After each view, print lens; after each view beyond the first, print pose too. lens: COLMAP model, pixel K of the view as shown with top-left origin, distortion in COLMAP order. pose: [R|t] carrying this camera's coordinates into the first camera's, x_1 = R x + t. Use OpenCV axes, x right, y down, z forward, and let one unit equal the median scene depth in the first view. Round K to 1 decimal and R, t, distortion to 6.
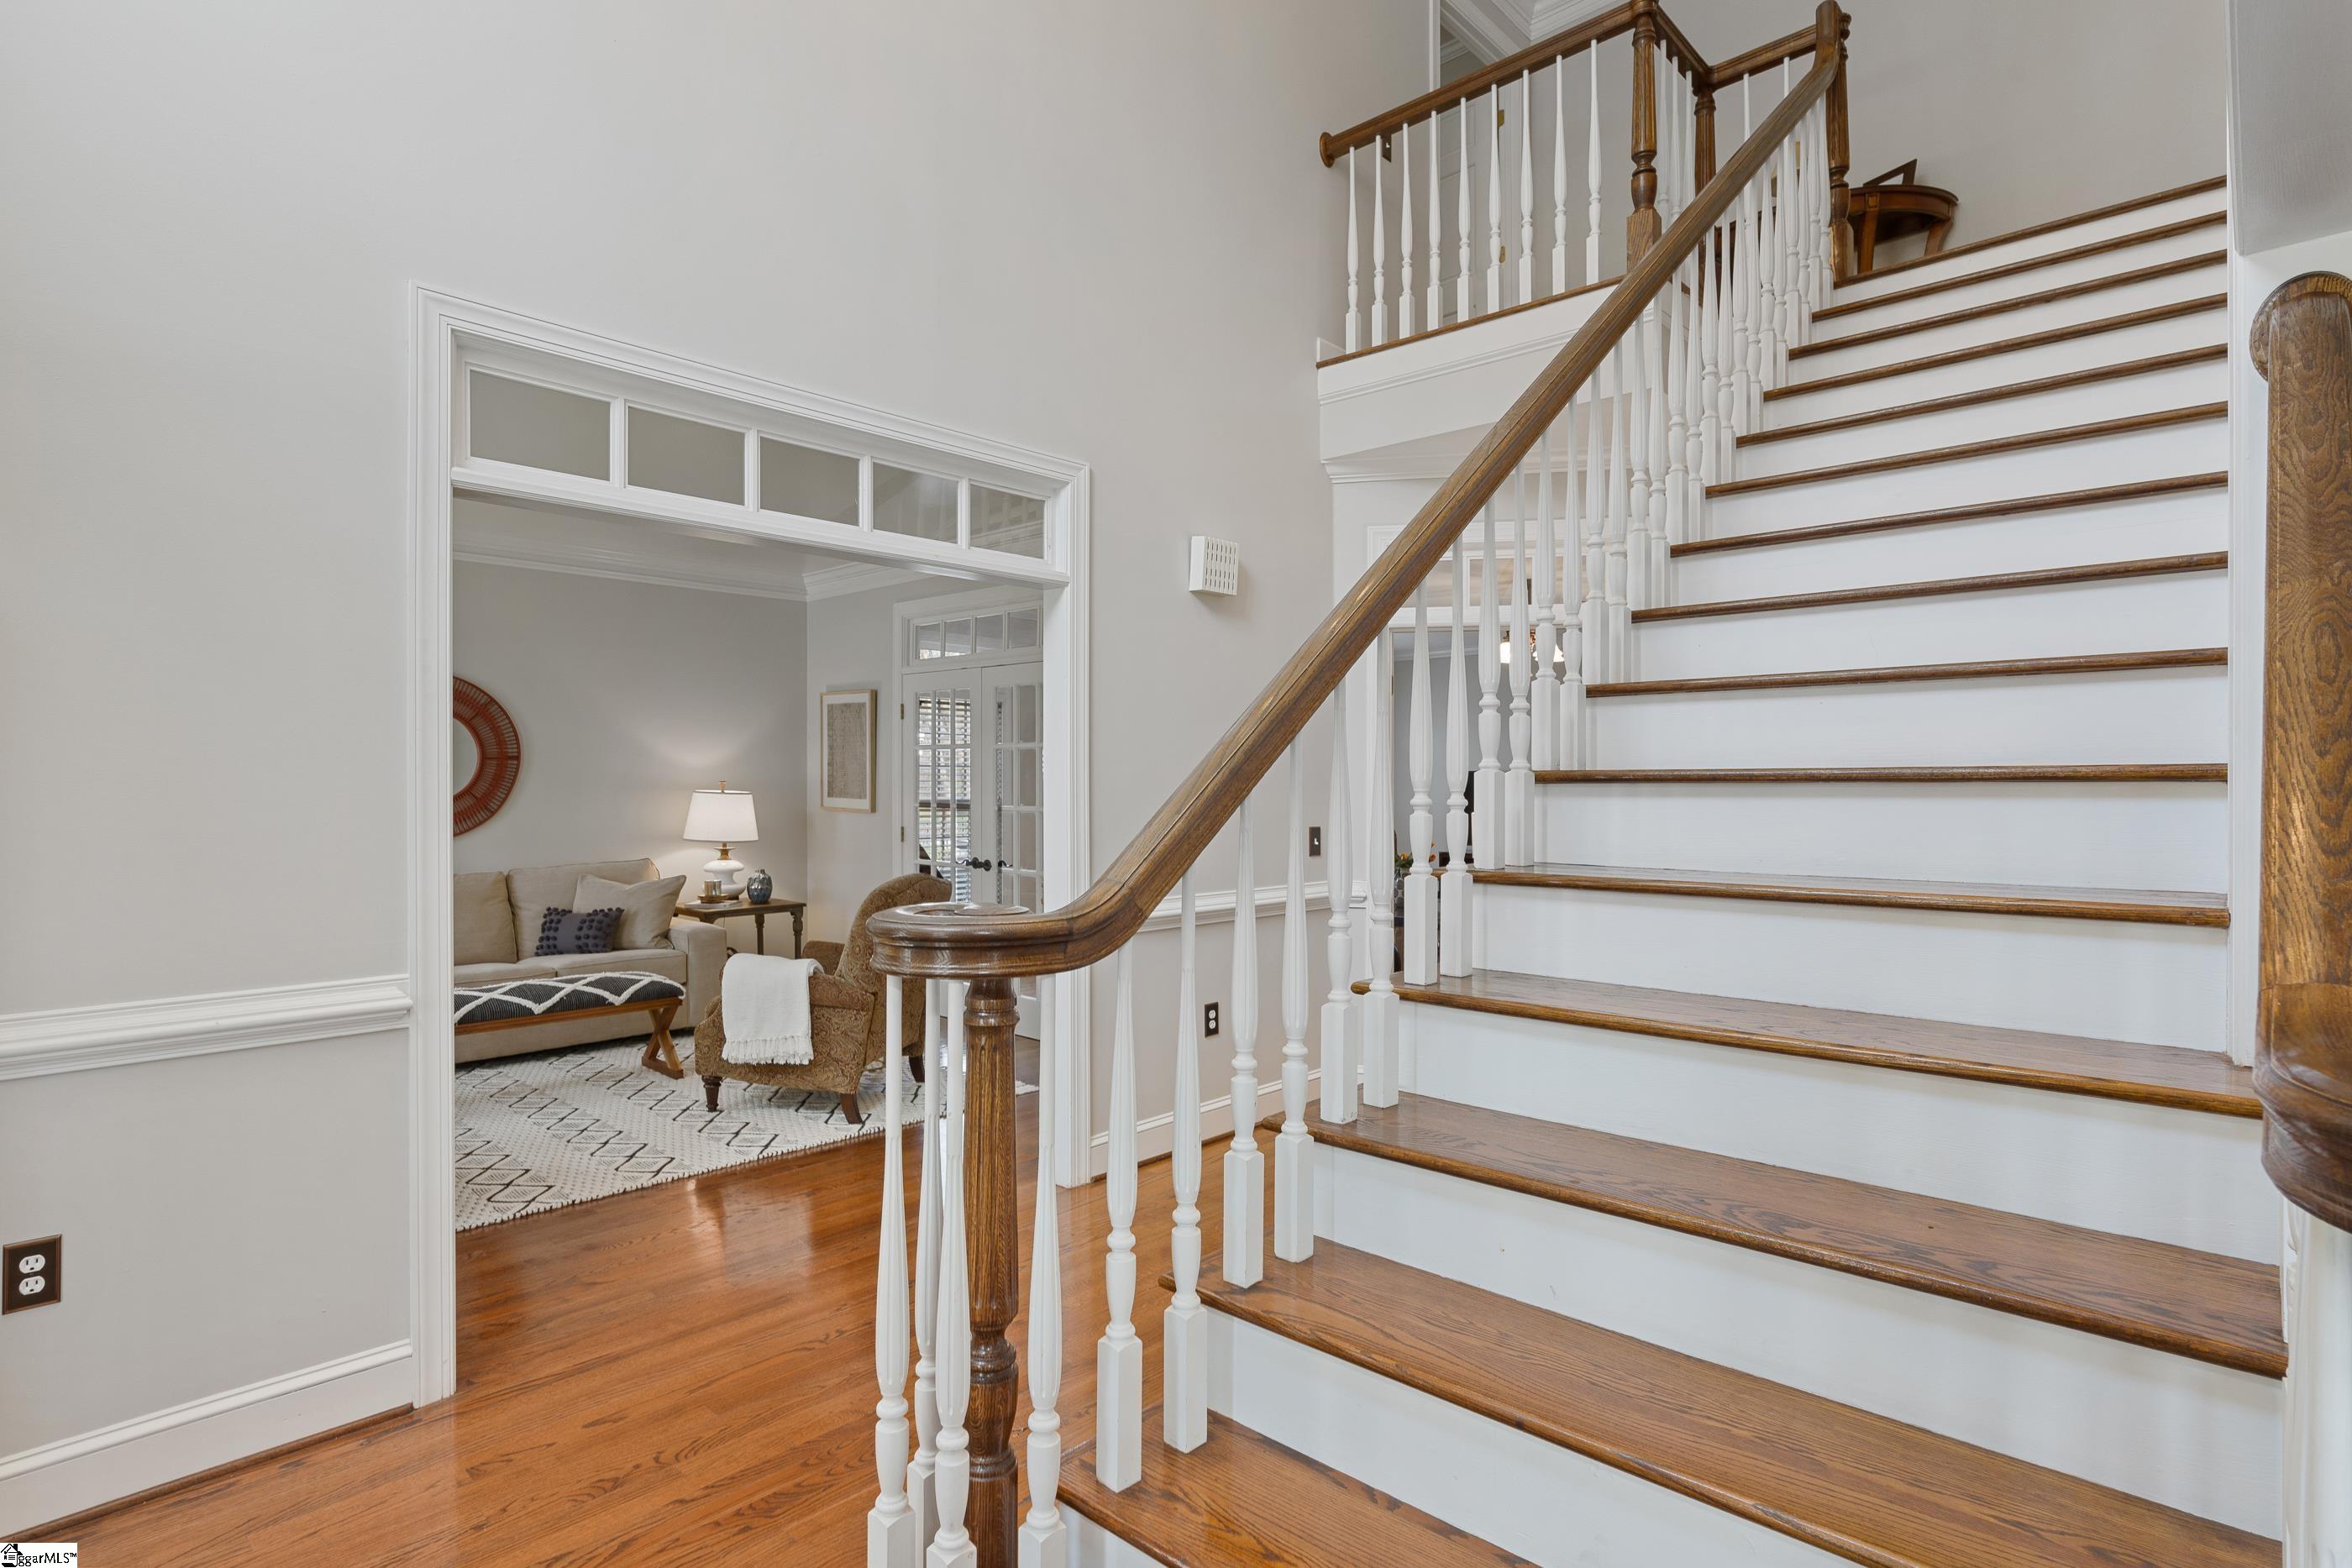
lens RADIAL K [[1193.1, 0, 1176.0], [0, 1193.1, 784.0], [0, 0, 1]] dist [-0.000962, -0.000062]
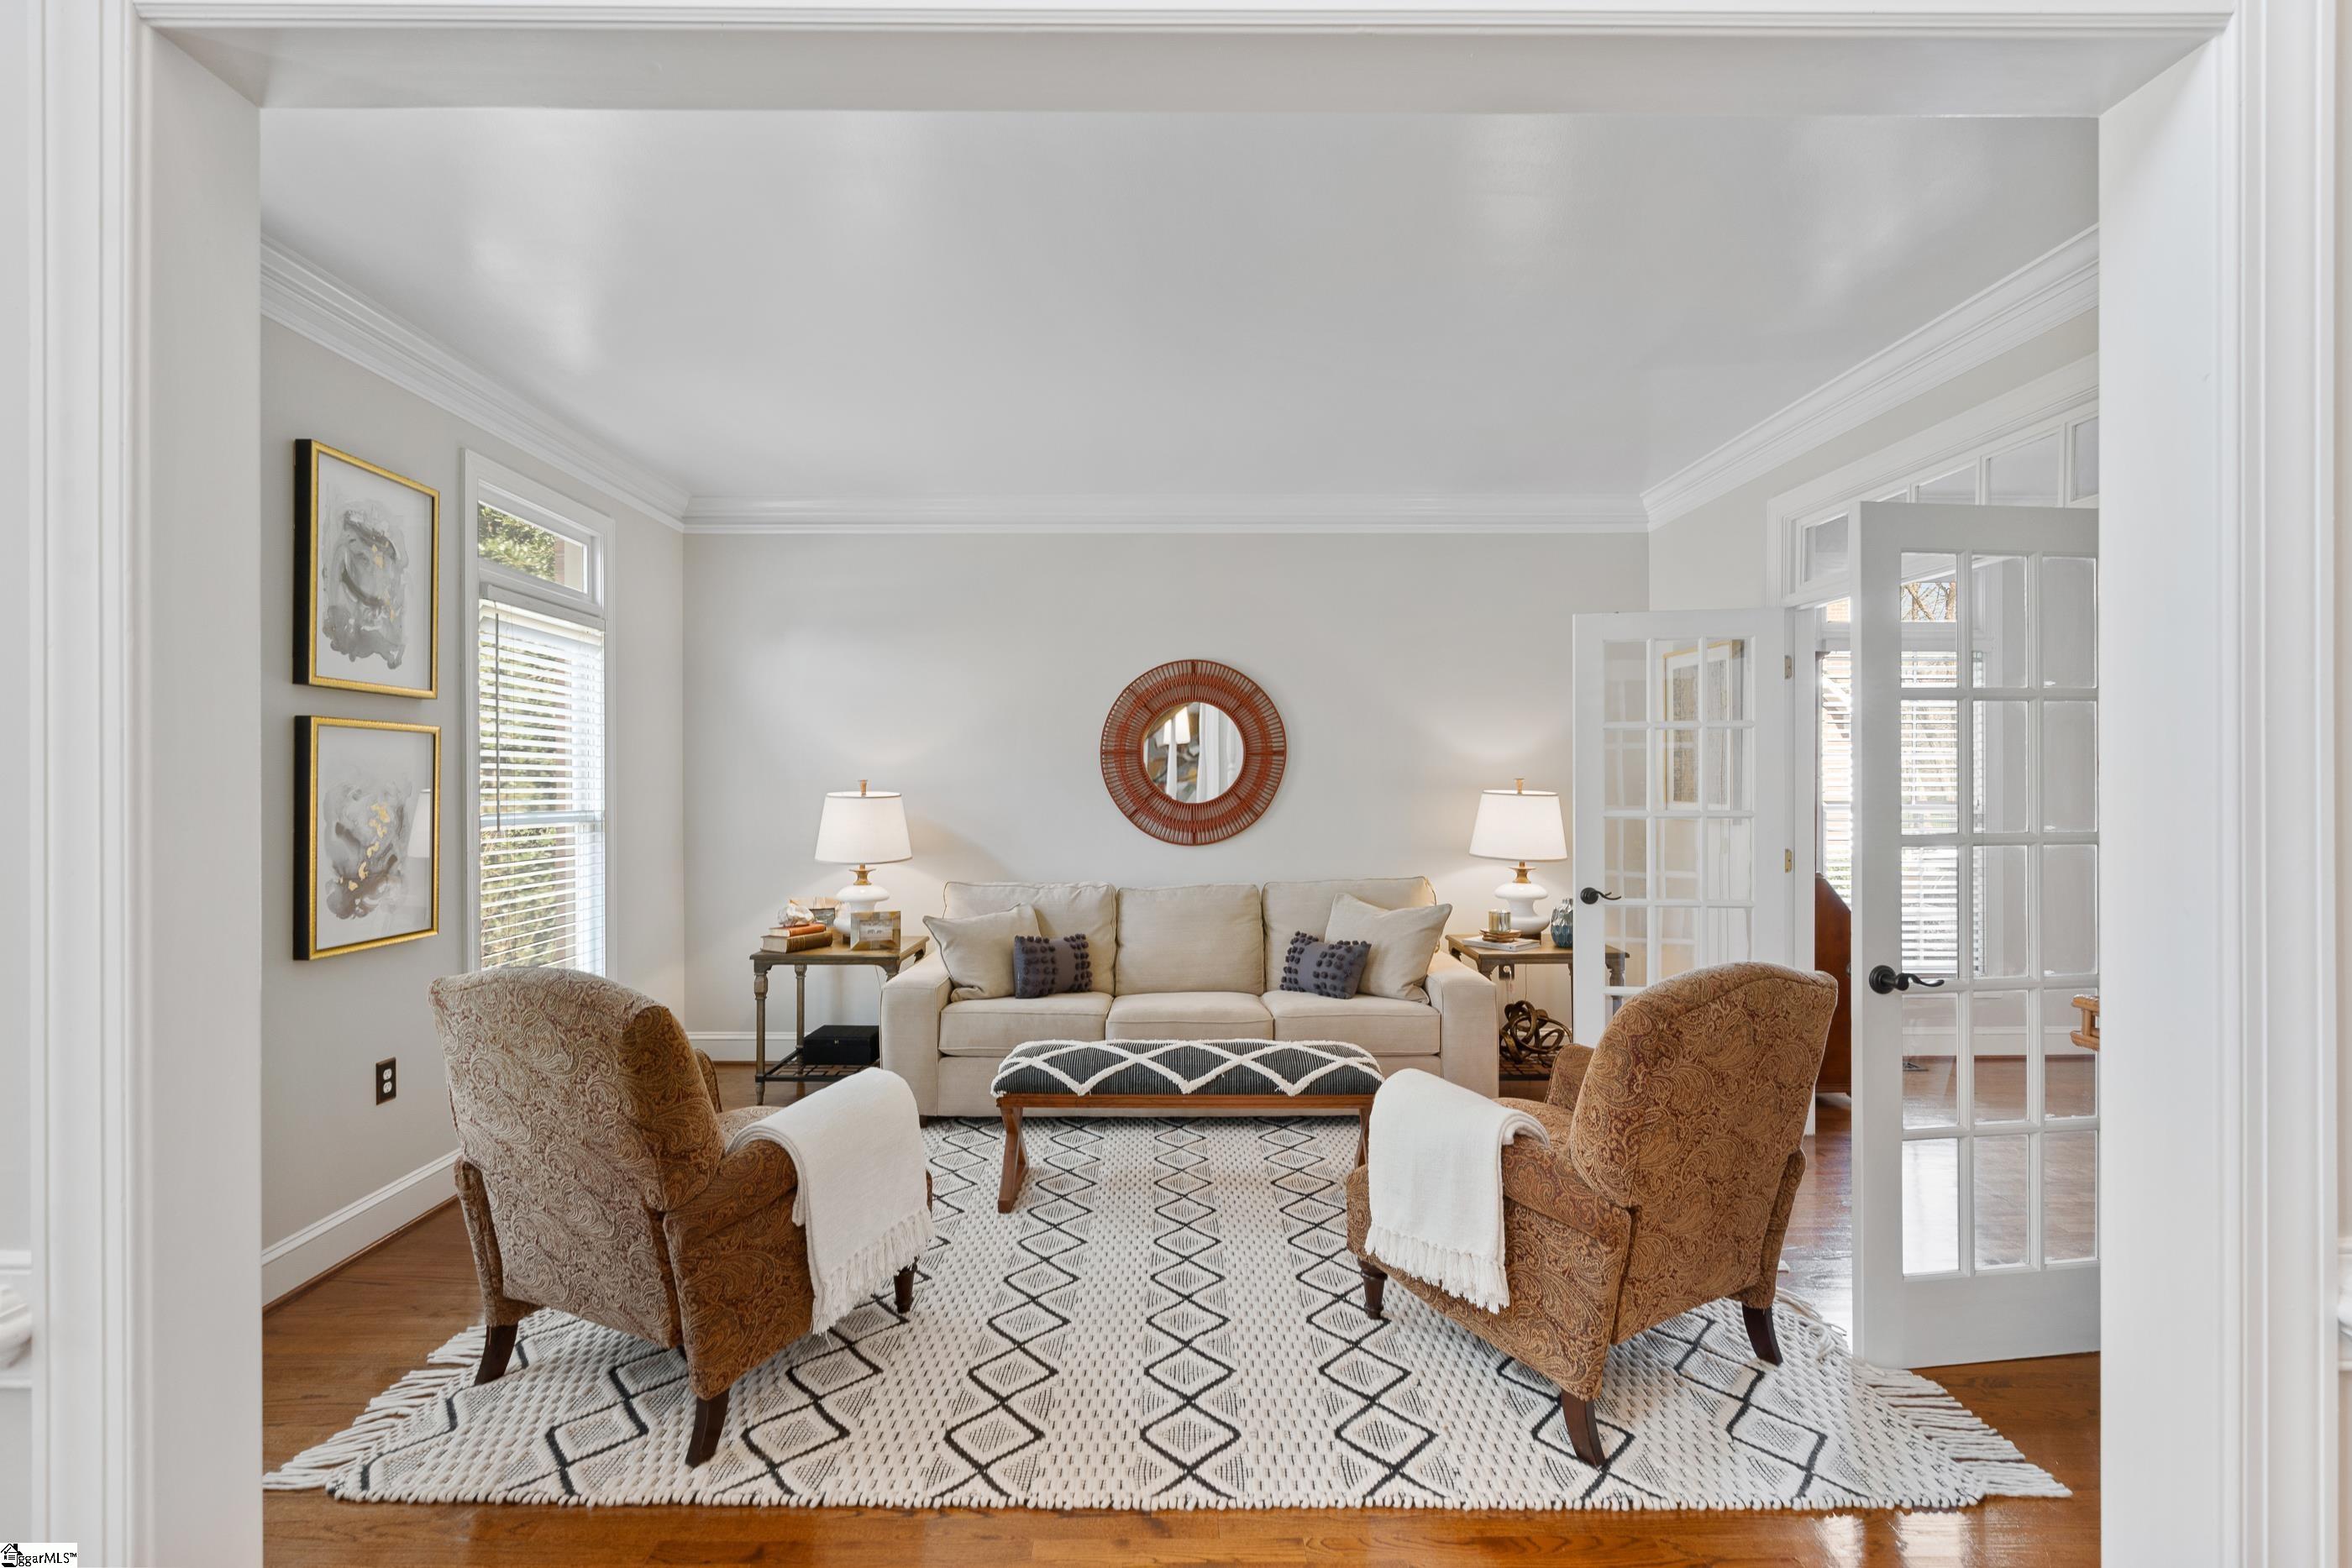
lens RADIAL K [[1056.0, 0, 1176.0], [0, 1056.0, 784.0], [0, 0, 1]] dist [-0.000656, -0.000394]
pose [[0.687391, -0.000606, -0.726287, -0.050736], [0.001951, 0.999998, 0.001012, -0.000217], [0.726285, -0.002113, 0.687390, 0.437977]]
